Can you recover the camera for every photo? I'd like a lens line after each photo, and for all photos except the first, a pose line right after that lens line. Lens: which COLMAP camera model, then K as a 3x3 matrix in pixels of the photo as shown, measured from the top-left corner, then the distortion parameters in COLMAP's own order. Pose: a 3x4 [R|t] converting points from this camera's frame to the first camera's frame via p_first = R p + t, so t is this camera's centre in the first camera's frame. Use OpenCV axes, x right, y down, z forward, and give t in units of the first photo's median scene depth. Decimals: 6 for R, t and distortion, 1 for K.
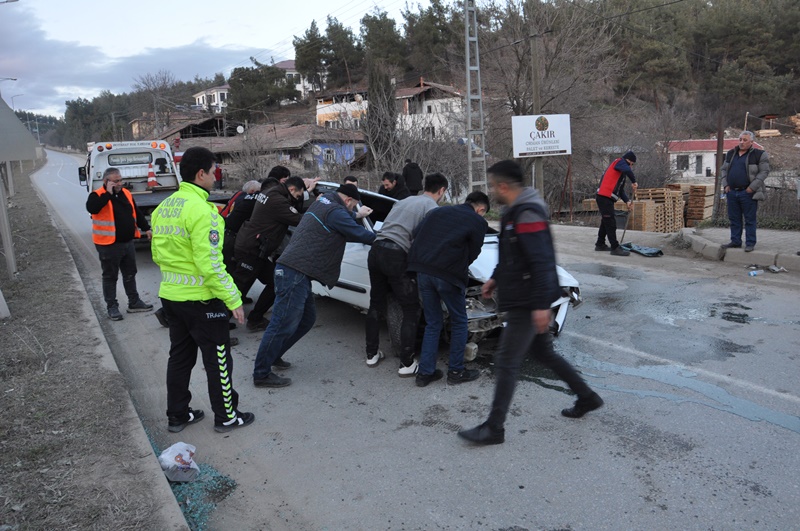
lens RADIAL K [[635.2, 0, 396.2], [0, 635.2, 262.9], [0, 0, 1]] dist [-0.155112, 0.113009]
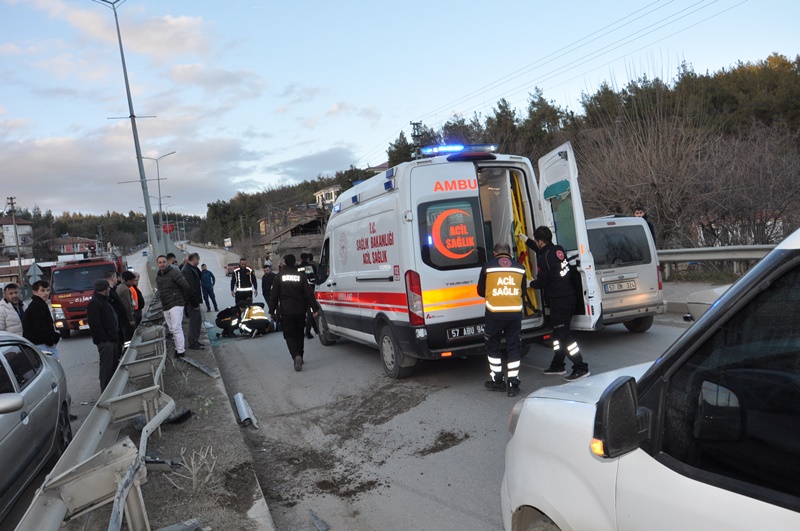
lens RADIAL K [[612.2, 0, 400.0], [0, 612.2, 265.5], [0, 0, 1]] dist [-0.168357, 0.138940]
pose [[0.982504, -0.042638, -0.181293, 0.265855], [0.019346, 0.991539, -0.128356, 0.059621], [0.185232, 0.122603, 0.975017, -0.442961]]
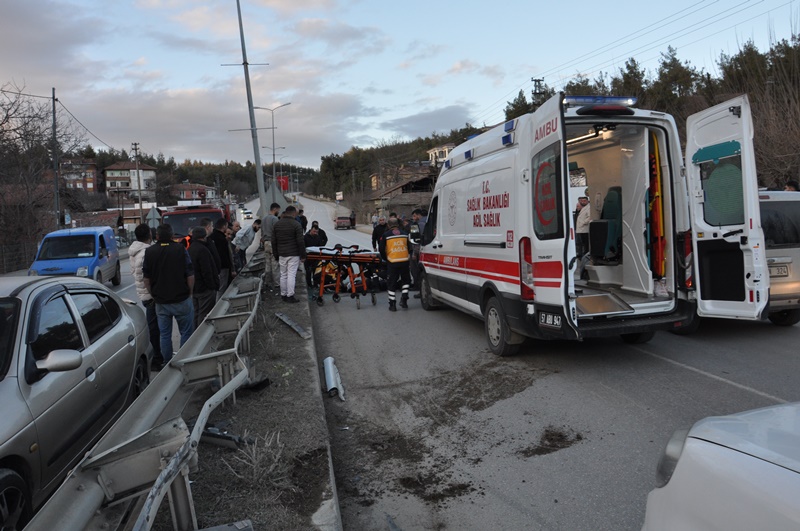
lens RADIAL K [[617.0, 0, 390.2], [0, 617.0, 263.5], [0, 0, 1]] dist [-0.159369, 0.122211]
pose [[0.930072, 0.035797, -0.365630, 0.258159], [-0.062904, 0.996061, -0.062495, 0.054471], [0.361953, 0.081124, 0.928660, -0.412028]]
